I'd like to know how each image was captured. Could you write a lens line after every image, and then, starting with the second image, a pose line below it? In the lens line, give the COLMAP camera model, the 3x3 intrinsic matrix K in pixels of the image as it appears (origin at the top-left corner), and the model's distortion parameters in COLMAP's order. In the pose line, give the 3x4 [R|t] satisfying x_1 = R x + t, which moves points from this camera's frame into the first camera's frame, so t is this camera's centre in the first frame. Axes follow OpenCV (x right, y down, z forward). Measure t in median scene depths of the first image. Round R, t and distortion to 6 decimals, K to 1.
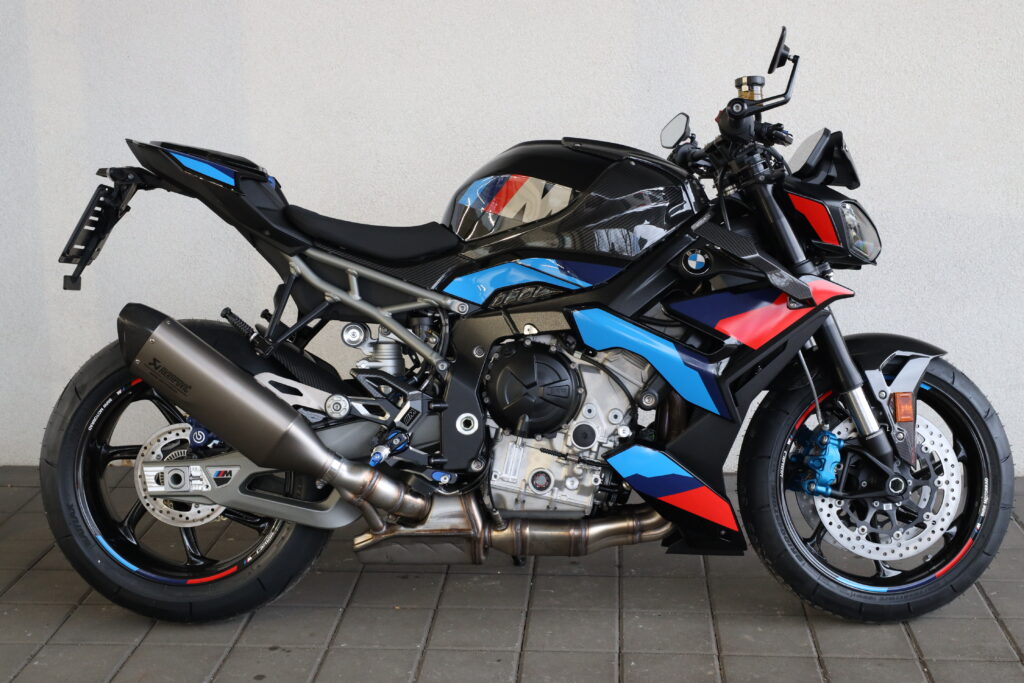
lens RADIAL K [[1423.8, 0, 510.4], [0, 1423.8, 340.4], [0, 0, 1]] dist [-0.026783, 0.000000]
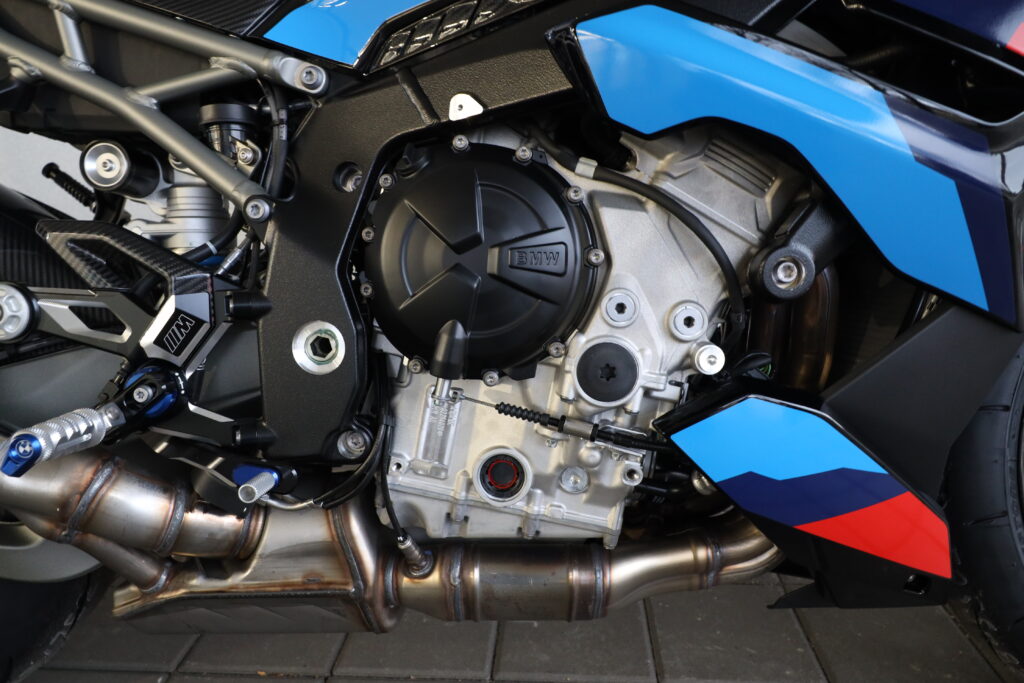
lens RADIAL K [[678.7, 0, 512.3], [0, 678.7, 349.5], [0, 0, 1]] dist [-0.011024, -0.003877]
pose [[0.999753, -0.019387, -0.010899, 0.027779], [0.020123, 0.997201, 0.072011, 0.046245], [0.009472, -0.072213, 0.997344, 0.804187]]
